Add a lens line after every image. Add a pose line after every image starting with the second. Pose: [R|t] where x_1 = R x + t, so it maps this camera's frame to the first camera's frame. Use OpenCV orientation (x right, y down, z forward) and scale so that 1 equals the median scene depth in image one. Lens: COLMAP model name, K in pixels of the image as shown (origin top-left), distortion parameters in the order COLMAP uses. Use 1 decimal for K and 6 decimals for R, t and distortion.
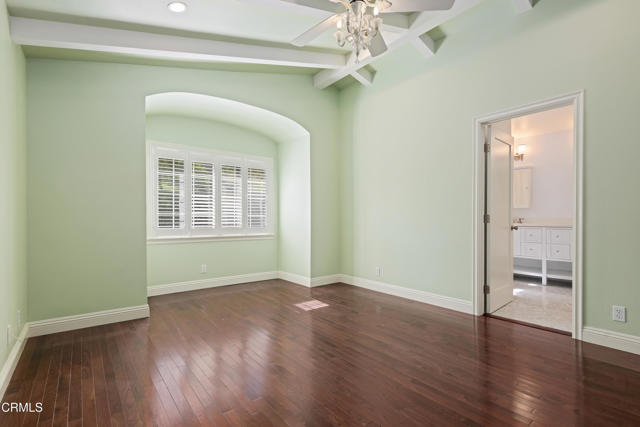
lens RADIAL K [[296.1, 0, 319.4], [0, 296.1, 216.5], [0, 0, 1]] dist [-0.002180, -0.002025]
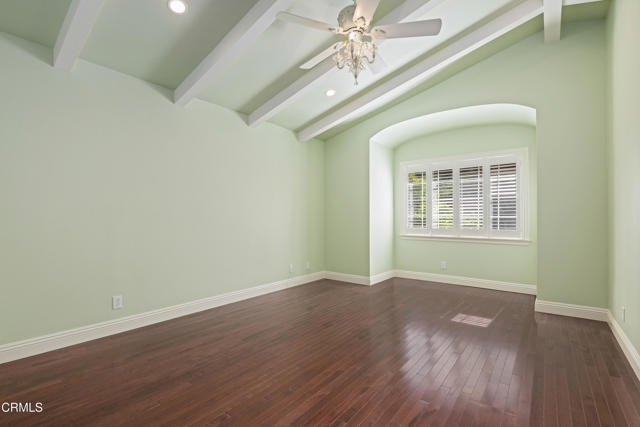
lens RADIAL K [[296.1, 0, 319.1], [0, 296.1, 215.6], [0, 0, 1]] dist [-0.002180, -0.002025]
pose [[0.224640, -0.008037, -0.974409, 0.608094], [0.006631, 0.999955, -0.006719, -0.005684], [0.974419, -0.004952, 0.224683, 0.306260]]
